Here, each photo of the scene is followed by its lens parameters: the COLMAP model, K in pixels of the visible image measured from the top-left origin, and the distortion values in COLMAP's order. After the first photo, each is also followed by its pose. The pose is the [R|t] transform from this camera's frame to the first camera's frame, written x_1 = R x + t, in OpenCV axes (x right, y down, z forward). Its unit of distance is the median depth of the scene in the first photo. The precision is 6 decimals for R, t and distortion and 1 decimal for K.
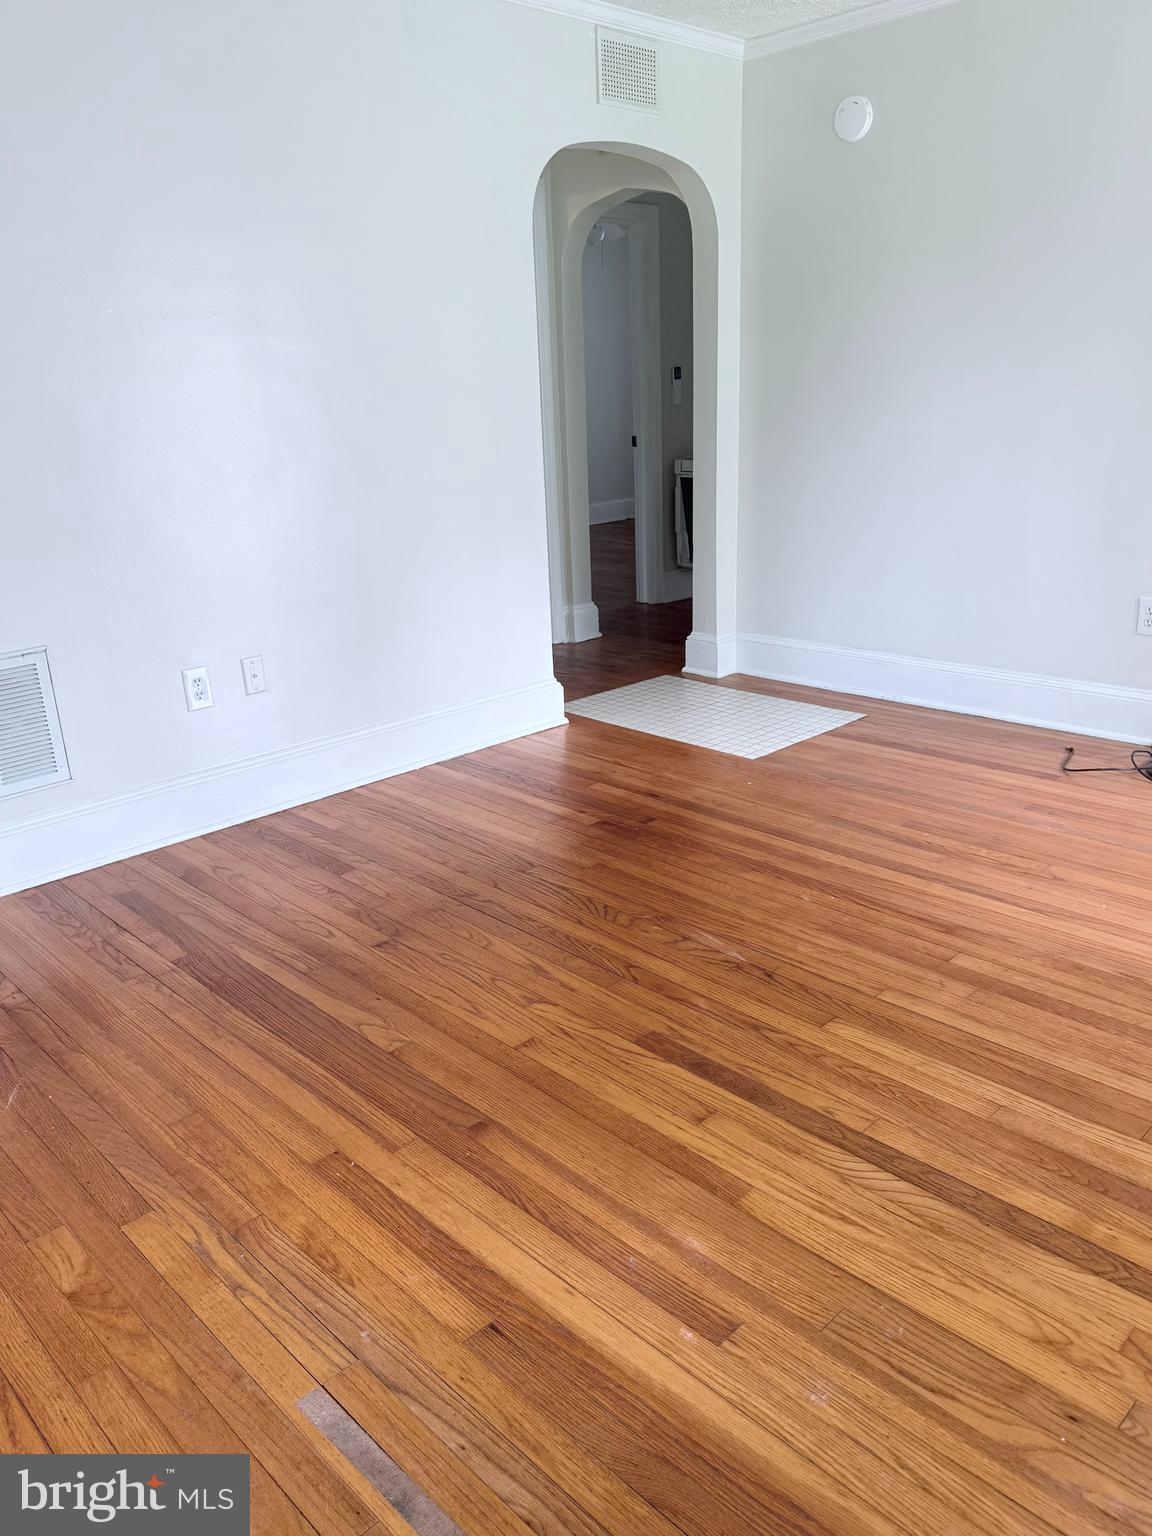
lens RADIAL K [[1129.6, 0, 576.0], [0, 1129.6, 768.0], [0, 0, 1]] dist [0.111981, -0.146314]
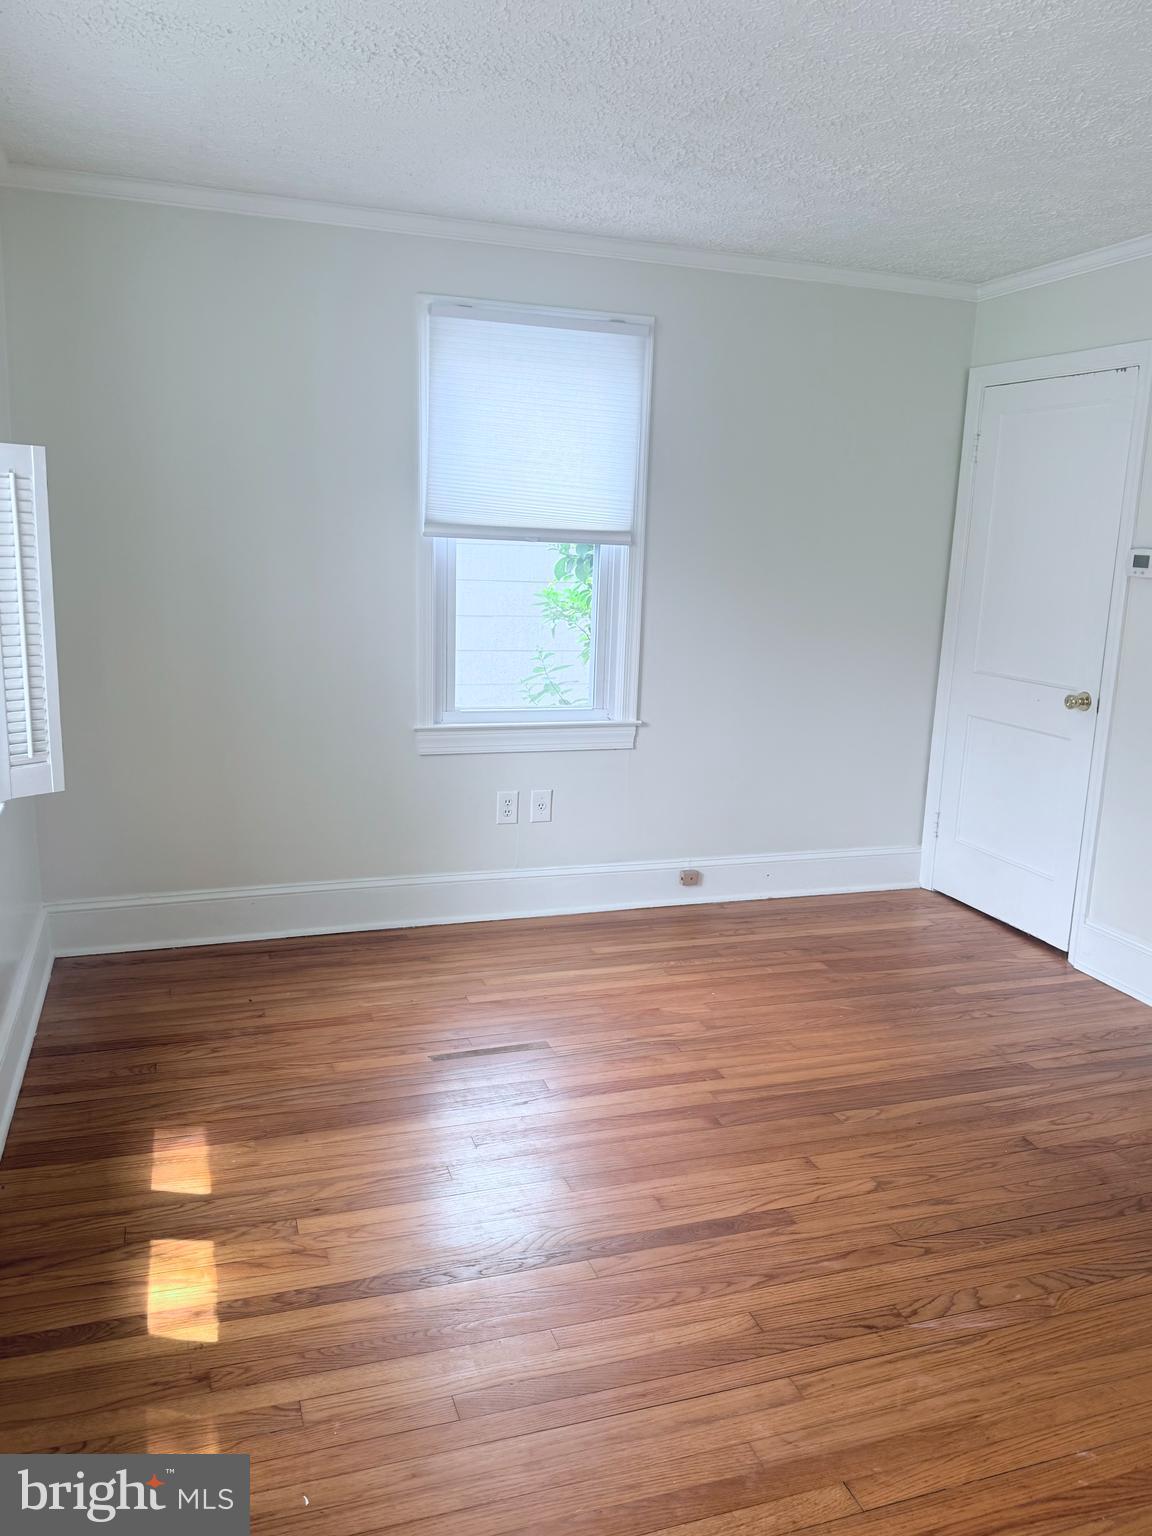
lens RADIAL K [[1146.3, 0, 576.0], [0, 1146.3, 768.0], [0, 0, 1]] dist [0.006497, 0.002281]
pose [[-0.433621, 0.197260, -0.879239, 0.773716], [-0.305145, 0.885949, 0.349256, -0.348190], [0.847856, 0.419741, -0.323973, 0.756186]]
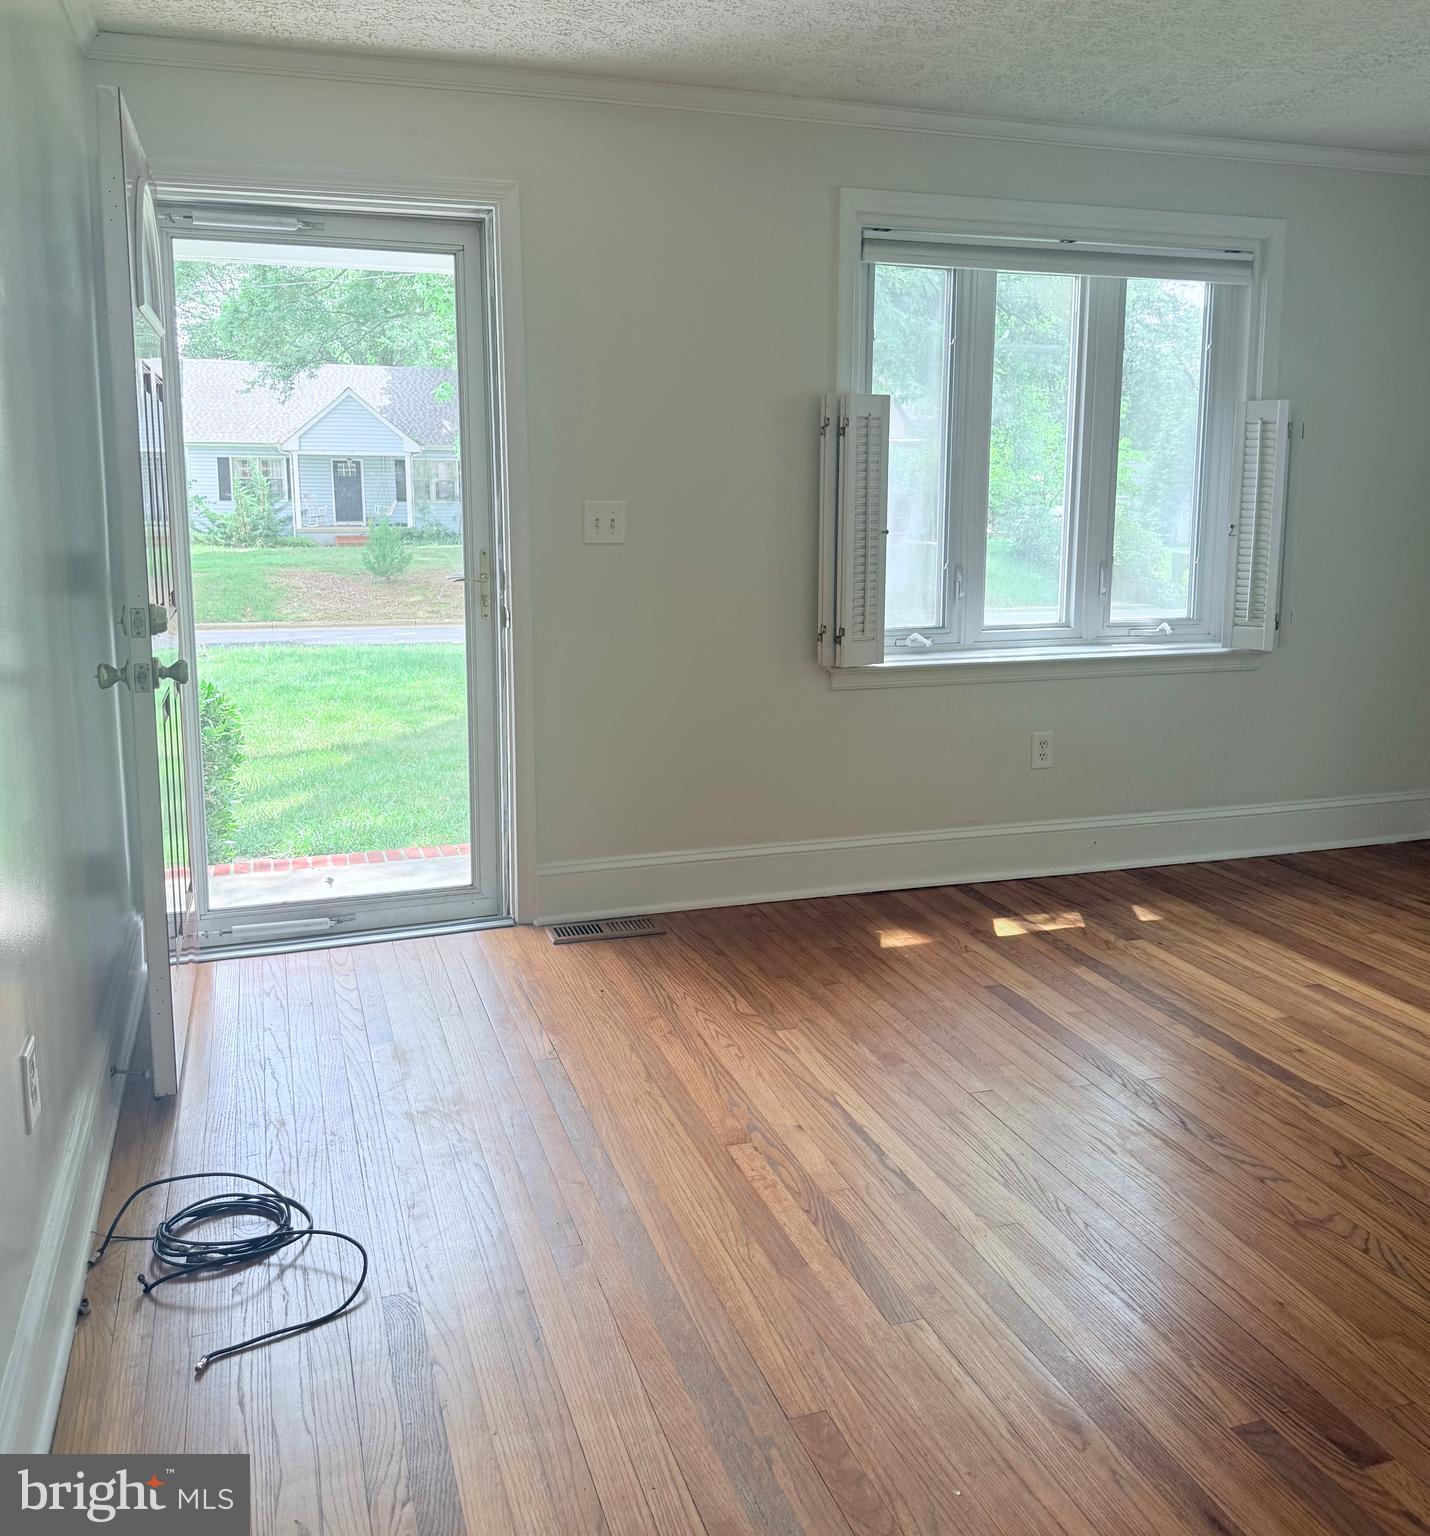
lens RADIAL K [[1336.9, 0, 689.0], [0, 1336.9, 703.8], [0, 0, 1]] dist [0.076243, -0.085923]
pose [[-0.893818, -0.034653, 0.447089, 0.034710], [0.176273, 0.889599, 0.421356, -0.568683], [-0.412331, 0.455425, -0.789032, 1.580181]]
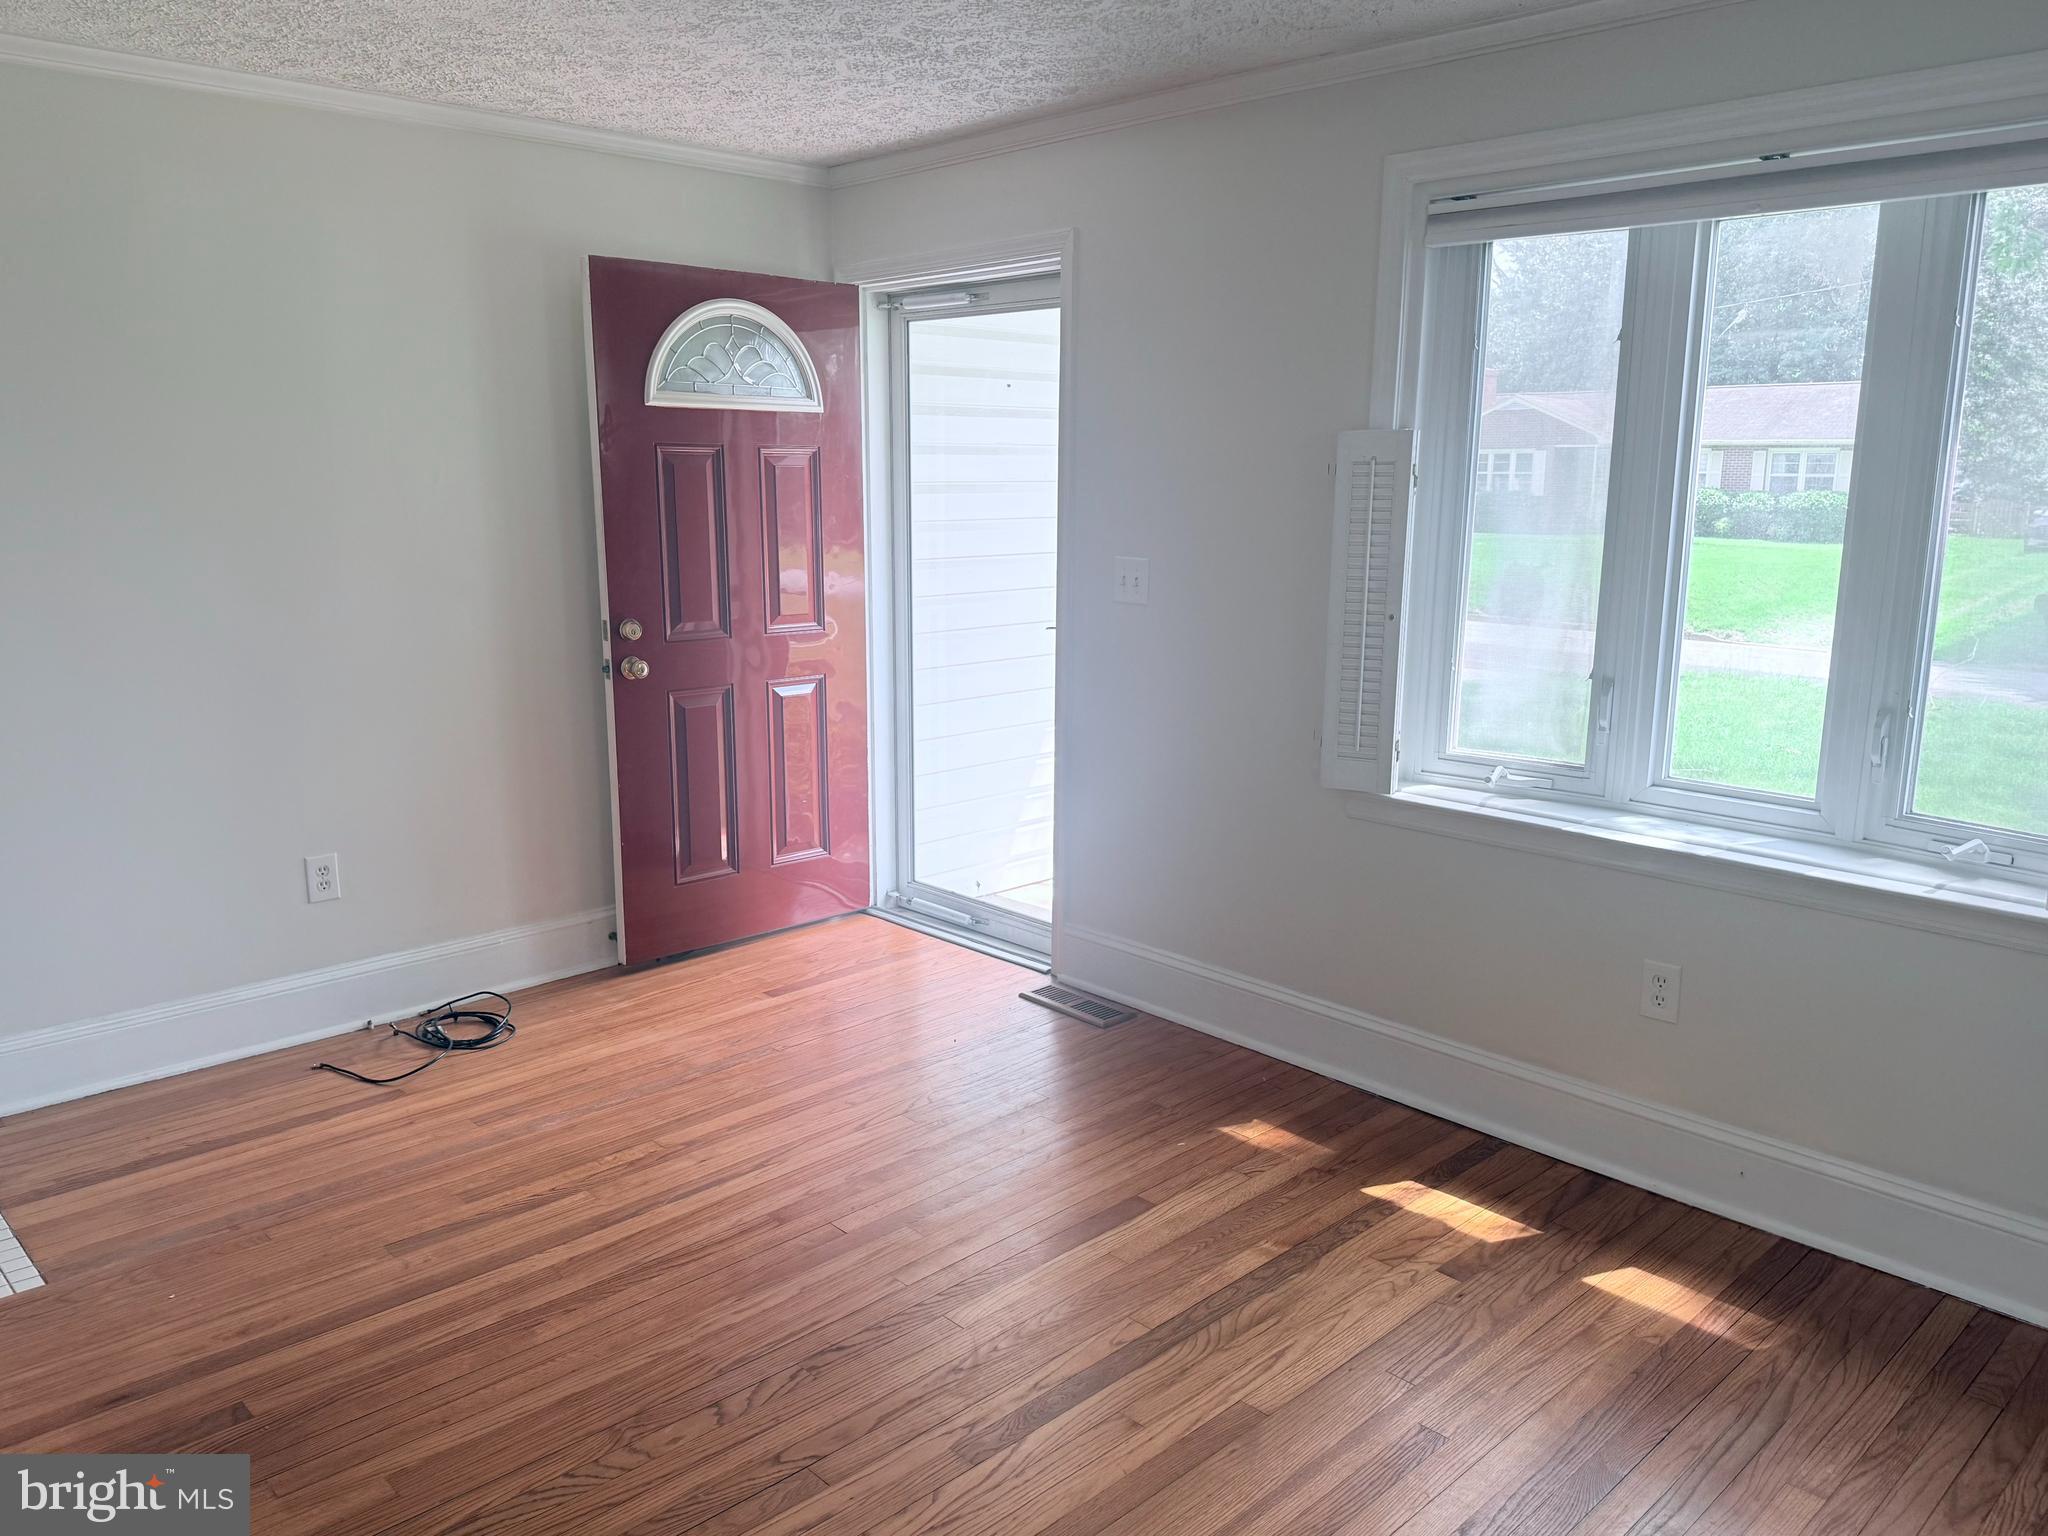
lens RADIAL K [[1506.1, 0, 1024.0], [0, 1506.1, 768.0], [0, 0, 1]] dist [0.111981, -0.146314]
pose [[0.015292, -0.153561, 0.988021, -0.678525], [0.312805, 0.939272, 0.141143, -0.255007], [-0.949694, 0.306900, 0.062398, 0.566508]]
